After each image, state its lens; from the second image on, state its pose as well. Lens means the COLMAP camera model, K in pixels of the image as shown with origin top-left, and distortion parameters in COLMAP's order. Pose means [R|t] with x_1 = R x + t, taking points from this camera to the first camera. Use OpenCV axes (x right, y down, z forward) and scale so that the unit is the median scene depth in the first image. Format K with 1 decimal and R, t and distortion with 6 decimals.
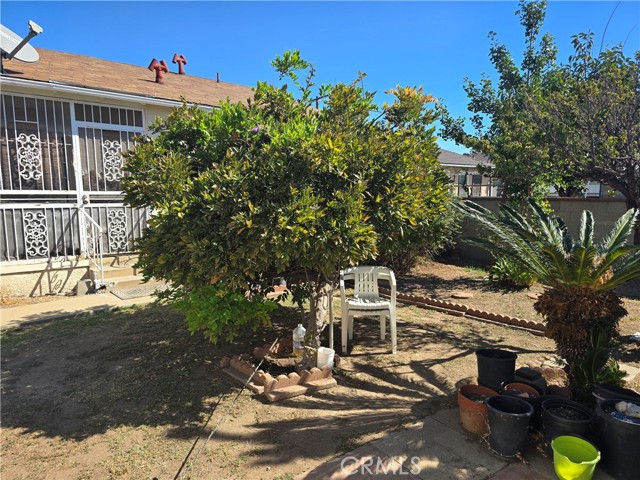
lens RADIAL K [[434.3, 0, 320.0], [0, 434.3, 240.0], [0, 0, 1]] dist [0.073947, -0.085315]
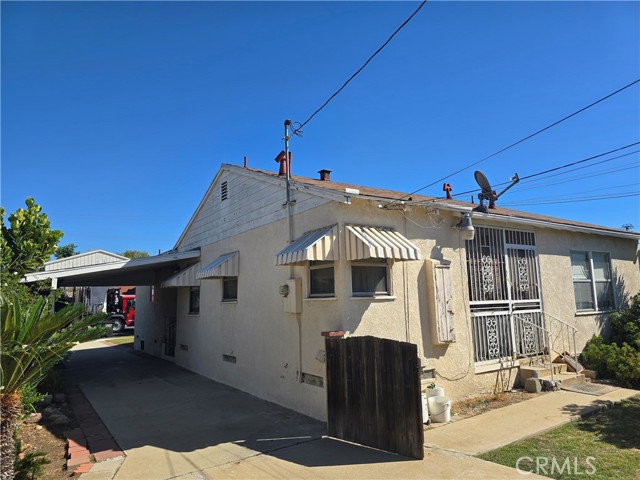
lens RADIAL K [[434.3, 0, 320.0], [0, 434.3, 240.0], [0, 0, 1]] dist [0.073947, -0.085315]
pose [[0.995787, -0.040568, -0.082235, -0.975812], [0.020253, 0.971968, -0.234238, -0.001141], [0.089433, 0.231586, 0.968695, -0.245809]]
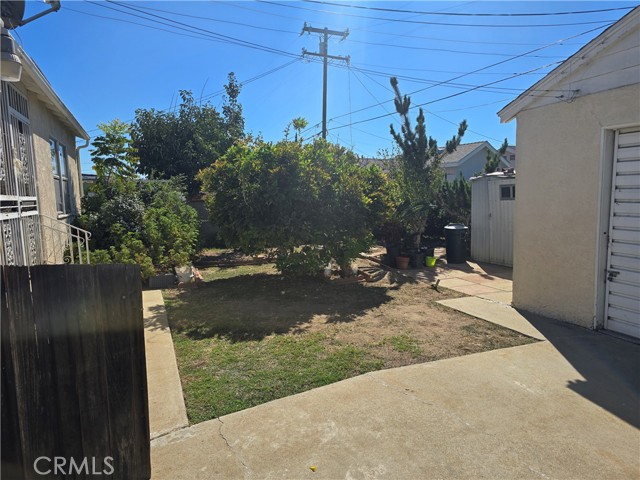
lens RADIAL K [[434.3, 0, 320.0], [0, 434.3, 240.0], [0, 0, 1]] dist [0.073947, -0.085315]
pose [[0.276416, -0.098736, 0.955953, -1.180451], [0.111918, 0.991247, 0.070020, -0.029412], [-0.954499, 0.087634, 0.285047, 0.276115]]
